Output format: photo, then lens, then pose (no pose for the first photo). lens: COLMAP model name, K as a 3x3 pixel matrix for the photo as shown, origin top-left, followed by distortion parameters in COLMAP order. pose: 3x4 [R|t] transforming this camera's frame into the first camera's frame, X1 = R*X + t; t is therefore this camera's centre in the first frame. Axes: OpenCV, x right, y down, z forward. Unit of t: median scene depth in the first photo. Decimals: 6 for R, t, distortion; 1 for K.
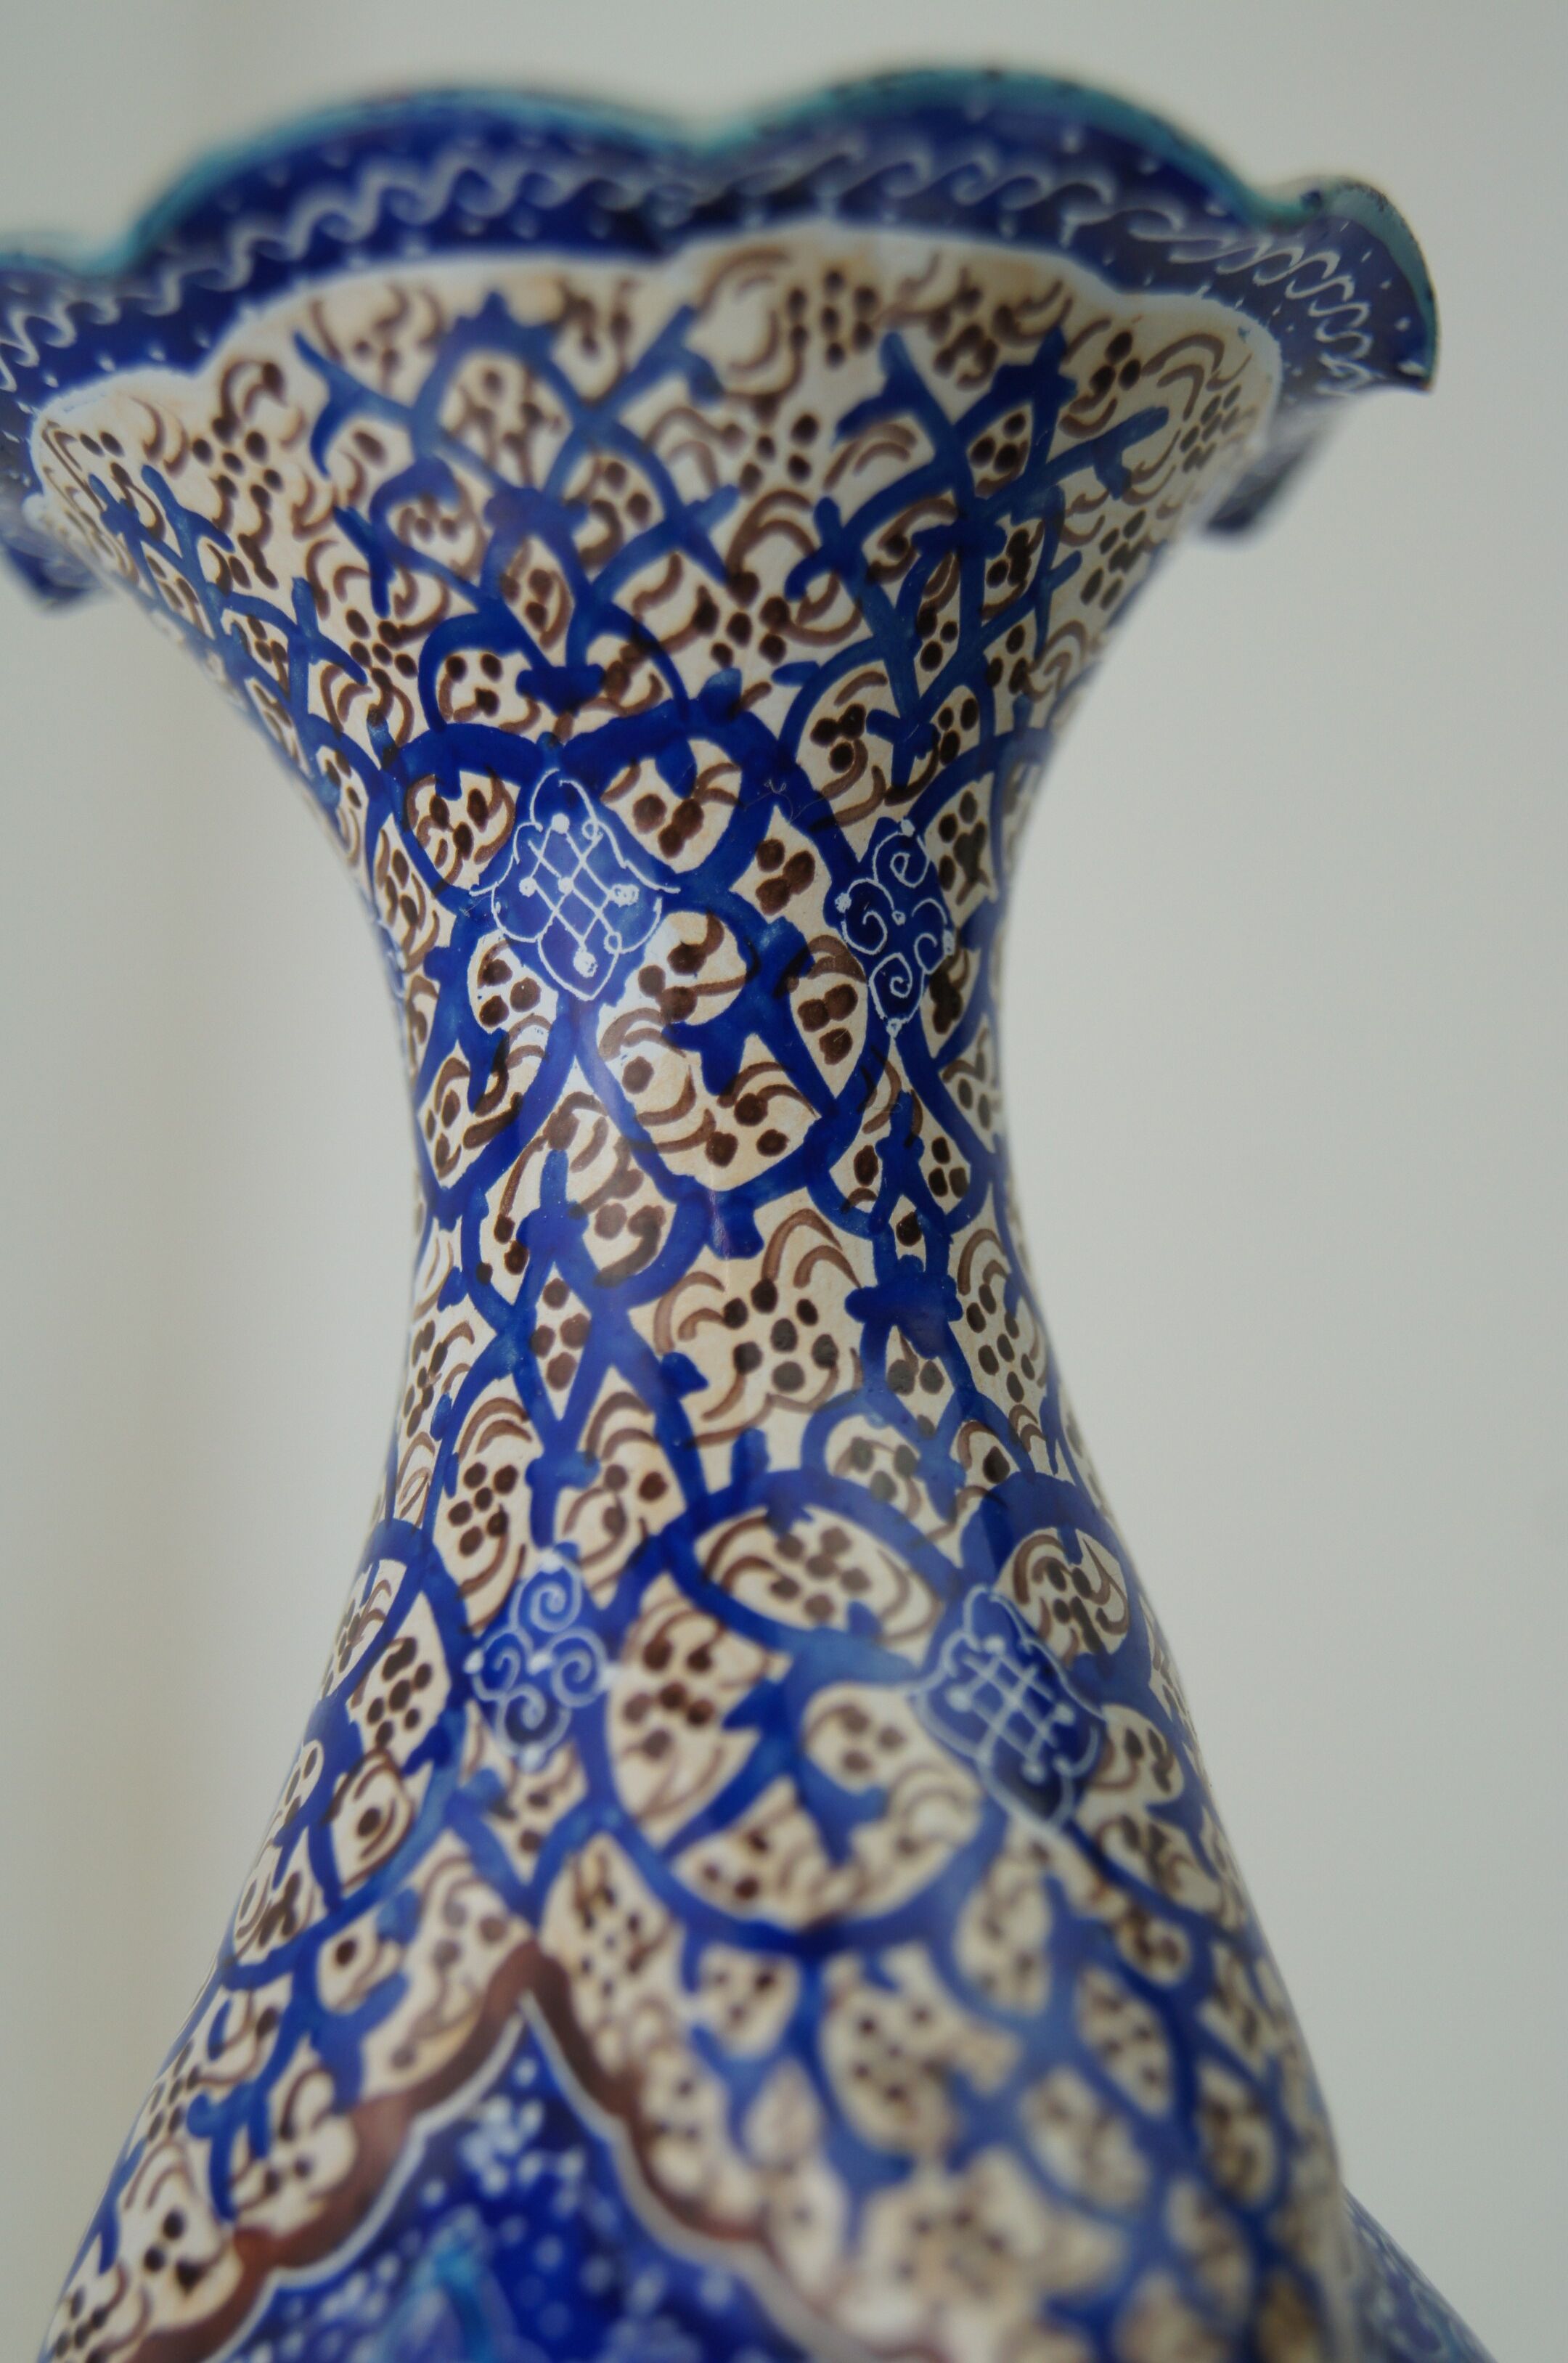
lens RADIAL K [[4903.2, 0, 784.0], [0, 4903.2, 1181.5], [0, 0, 1]] dist [-0.034383, -0.015837]
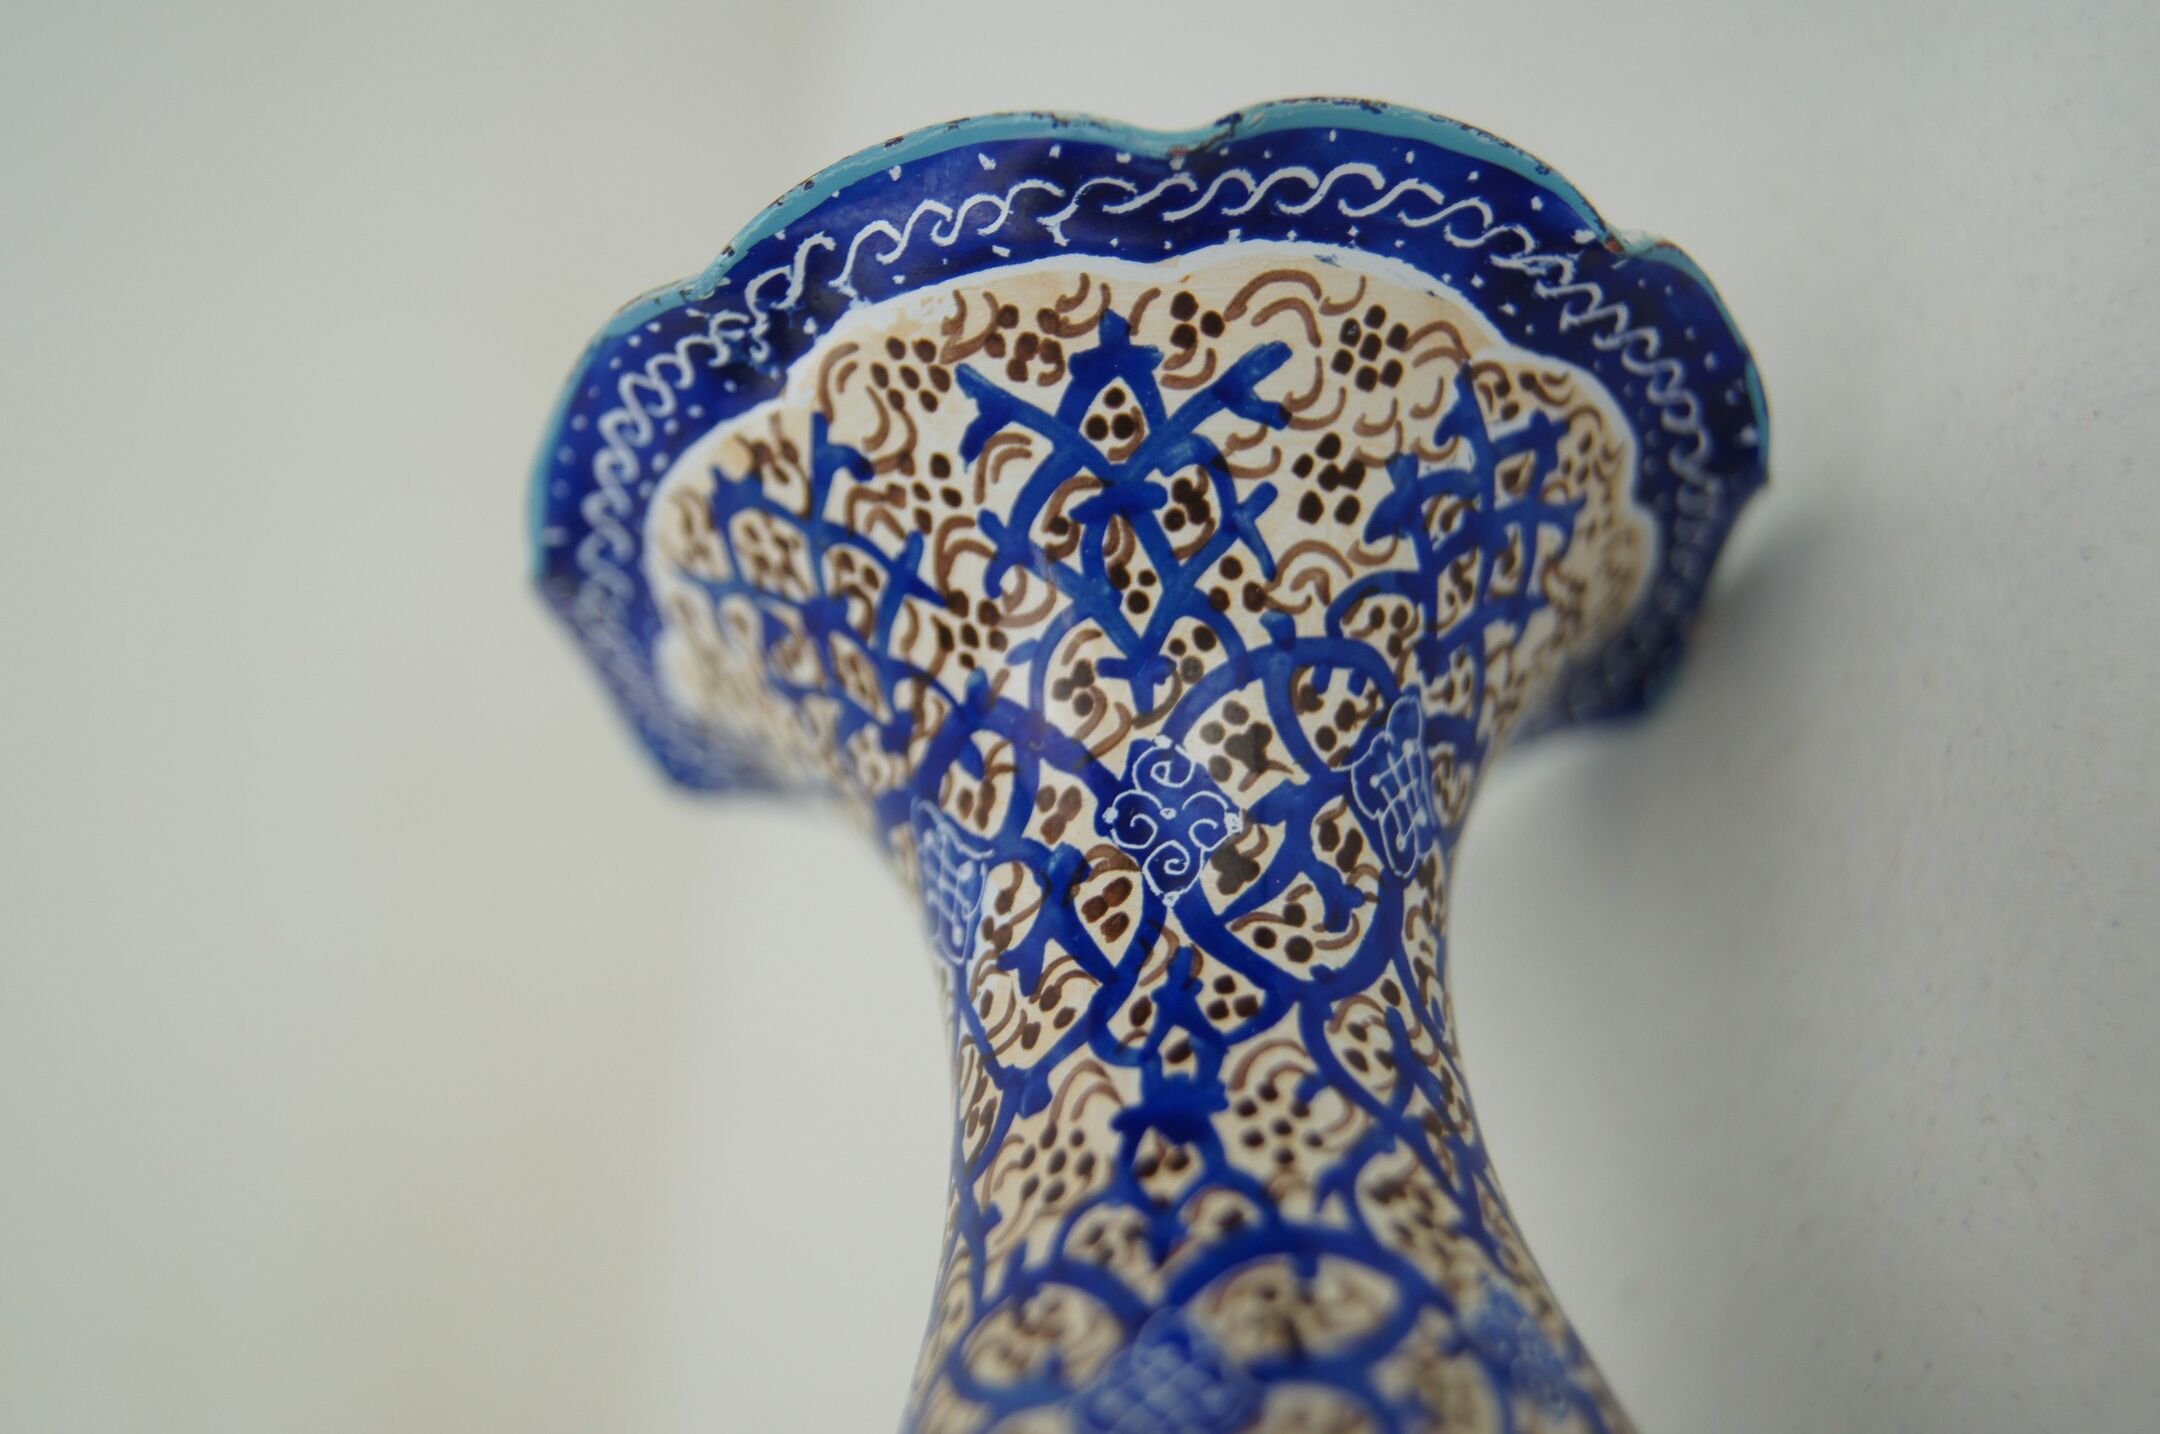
lens RADIAL K [[3633.2, 0, 1080.0], [0, 3633.2, 717.0], [0, 0, 1]] dist [-0.030375, -0.064736]
pose [[0.693878, -0.388556, -0.606265, 0.555456], [0.142642, 0.899410, -0.413177, 0.287256], [0.705823, 0.200216, 0.679505, 0.394563]]
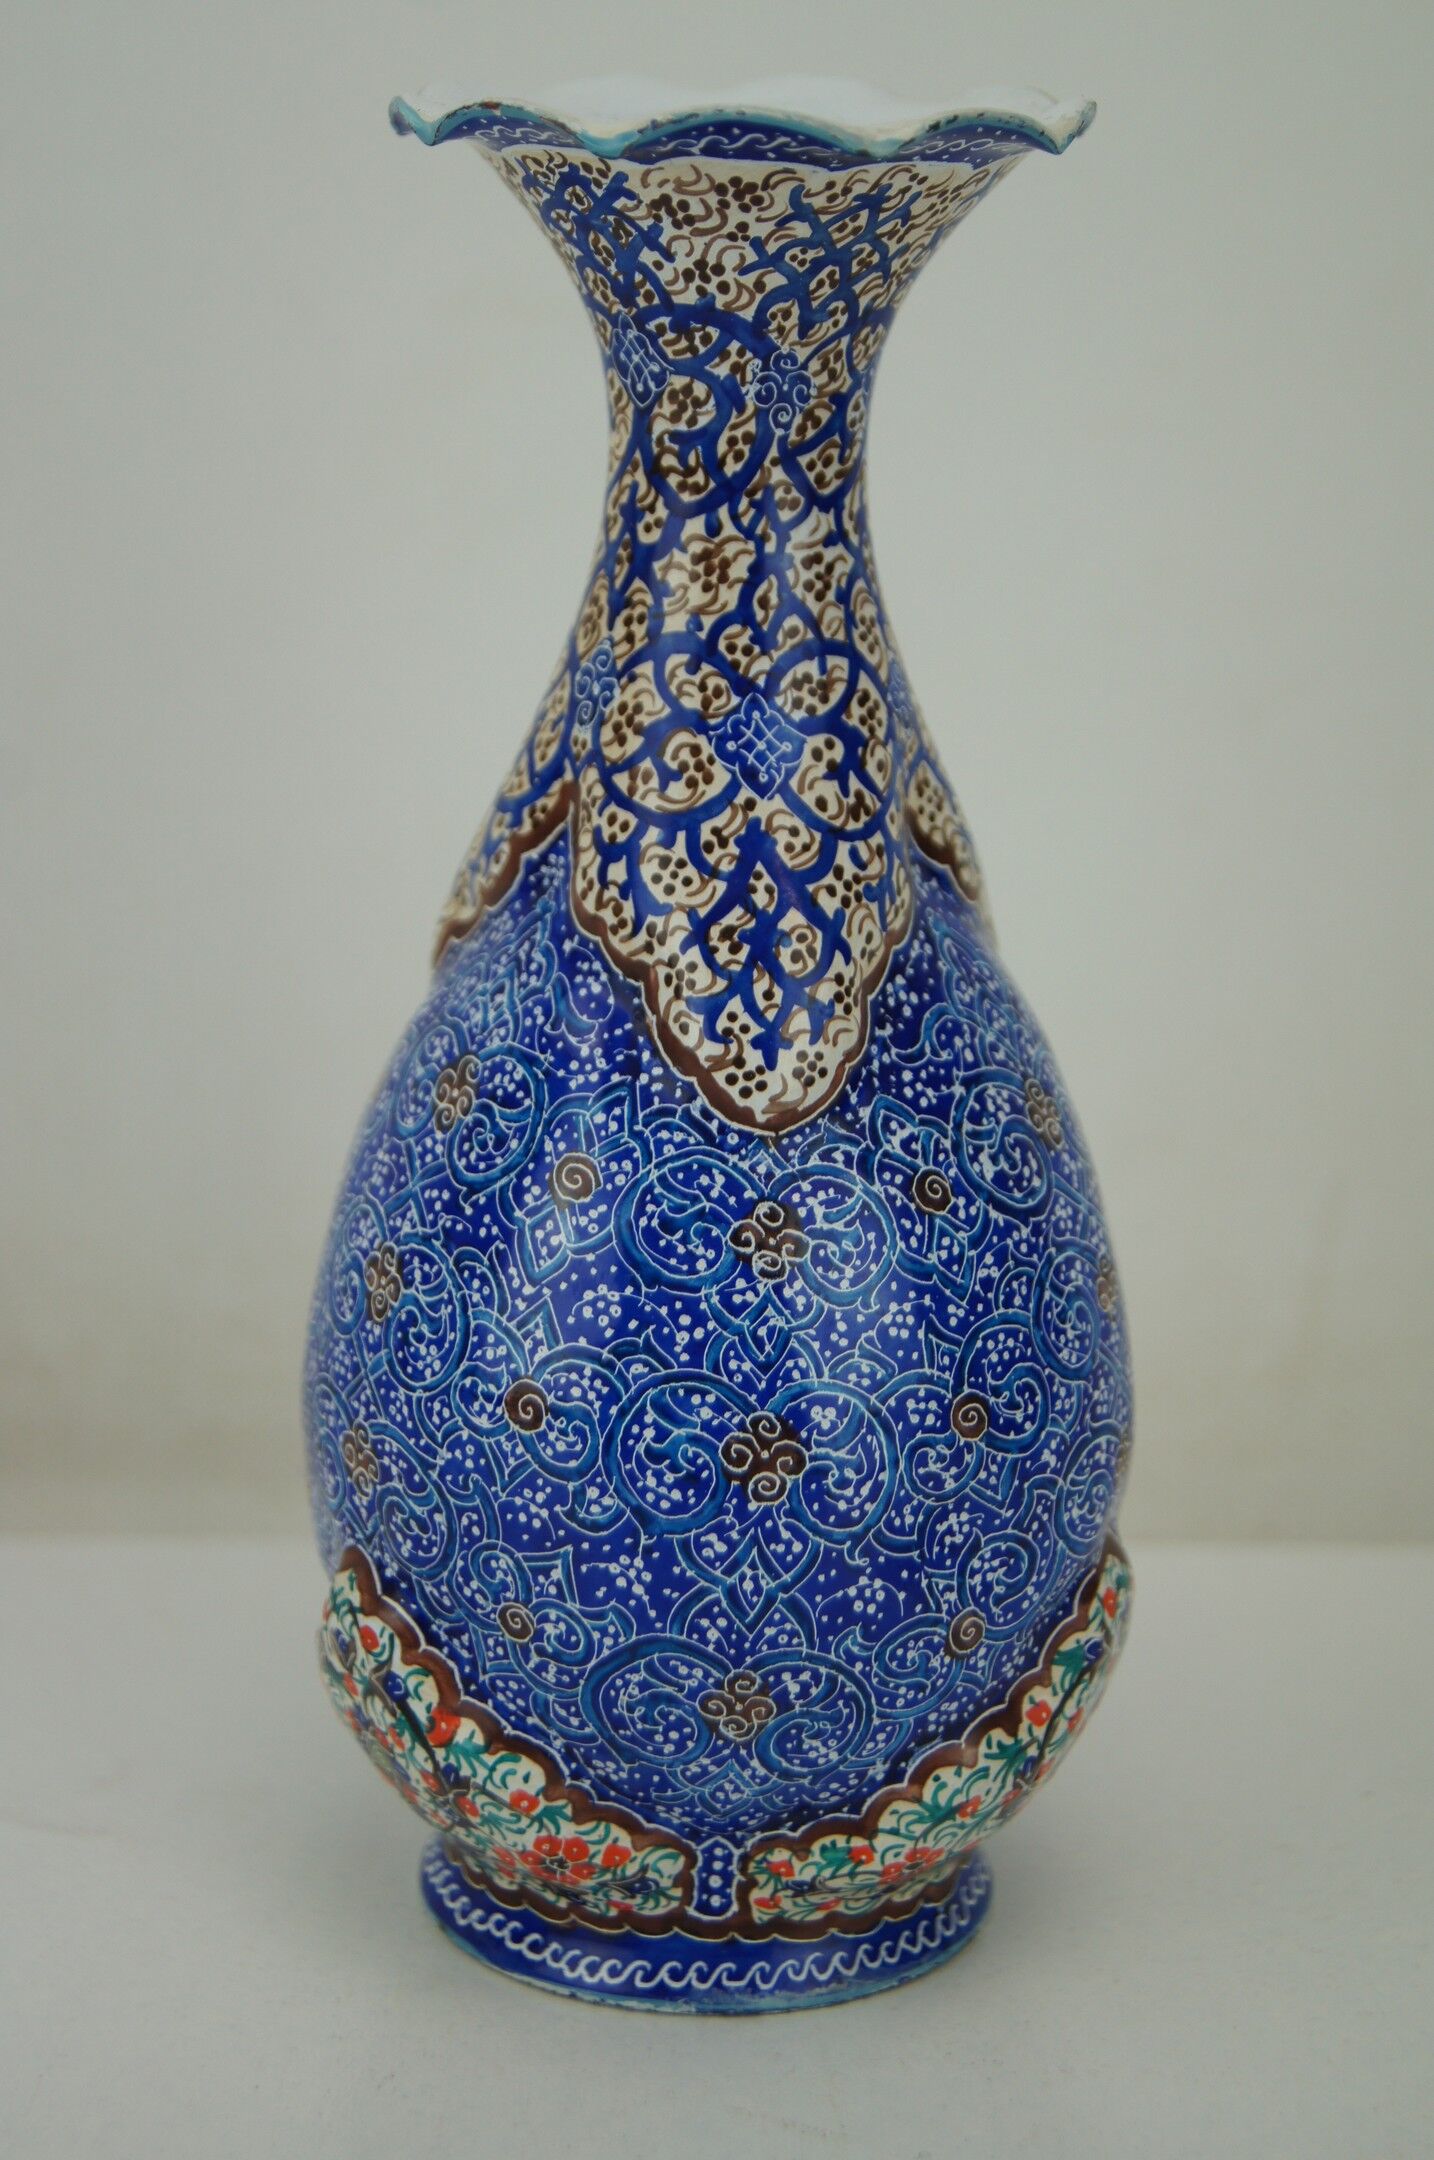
lens RADIAL K [[4418.4, 0, 718.9], [0, 4418.4, 1033.4], [0, 0, 1]] dist [0.032889, -0.005490]
pose [[-0.144055, -0.187890, 0.971569, -2.085579], [-0.169752, 0.971948, 0.162794, -0.080906], [-0.974901, -0.141475, -0.171908, 1.325526]]
